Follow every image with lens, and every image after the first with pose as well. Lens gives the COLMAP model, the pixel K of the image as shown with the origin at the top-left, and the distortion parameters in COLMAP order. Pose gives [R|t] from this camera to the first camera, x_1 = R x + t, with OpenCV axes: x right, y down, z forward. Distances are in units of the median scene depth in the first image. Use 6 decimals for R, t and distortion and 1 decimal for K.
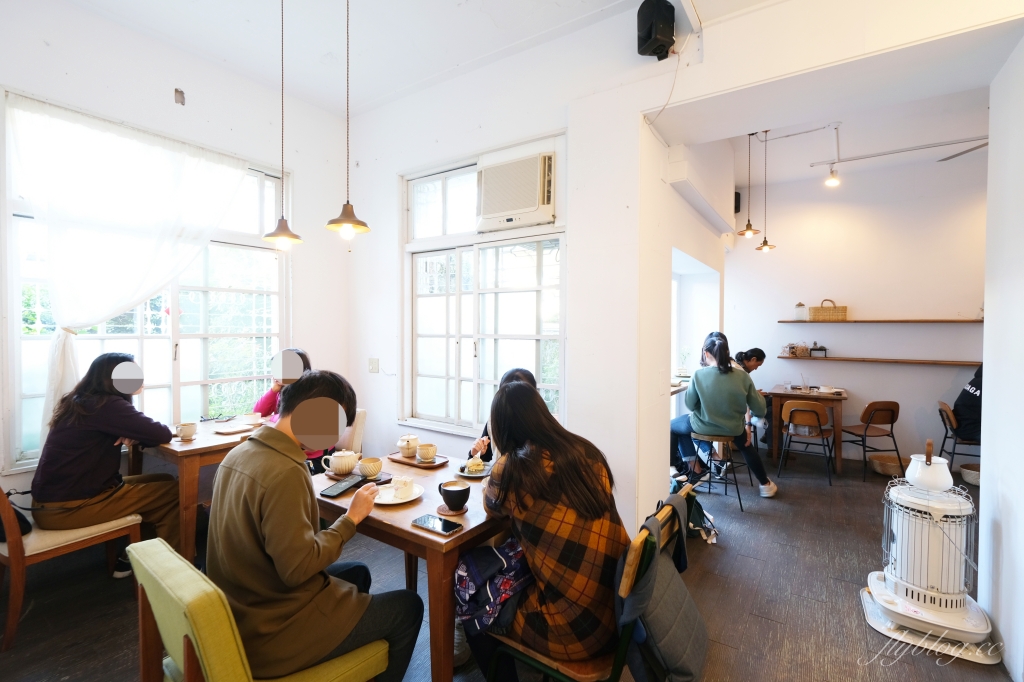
lens RADIAL K [[460.9, 0, 540.1], [0, 460.9, 338.3], [0, 0, 1]] dist [0.001524, 0.000528]
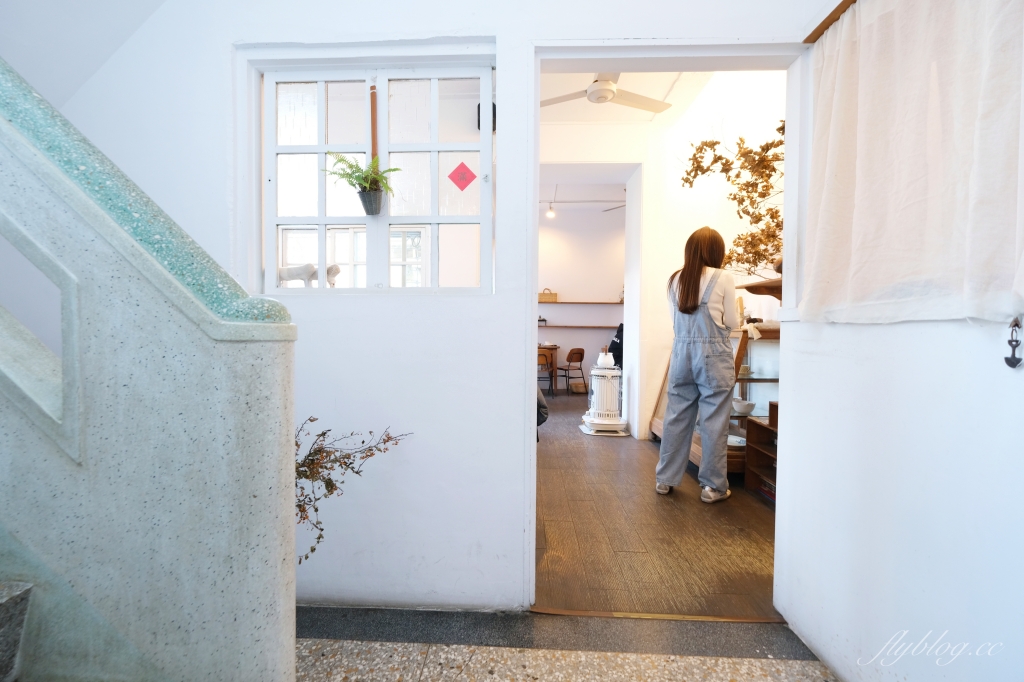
lens RADIAL K [[441.2, 0, 512.0], [0, 441.2, 341.0], [0, 0, 1]] dist [0.000638, 0.000110]
pose [[0.858239, -0.007508, 0.513196, -0.282008], [0.002570, 0.999943, 0.010331, 0.088418], [-0.513244, -0.007548, 0.858210, -0.258443]]
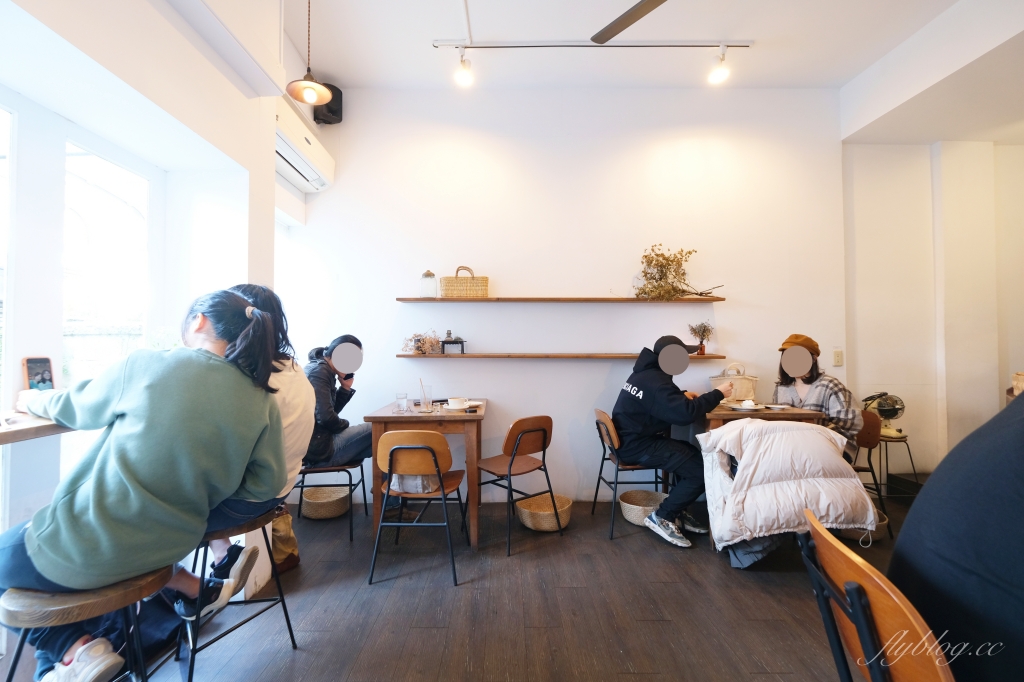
lens RADIAL K [[441.2, 0, 512.0], [0, 441.2, 341.0], [0, 0, 1]] dist [0.000638, 0.000110]
pose [[0.832502, 0.004522, 0.554003, 0.371283], [0.013973, 0.999477, -0.029156, 0.047913], [-0.553846, 0.032013, 0.832004, 0.491276]]
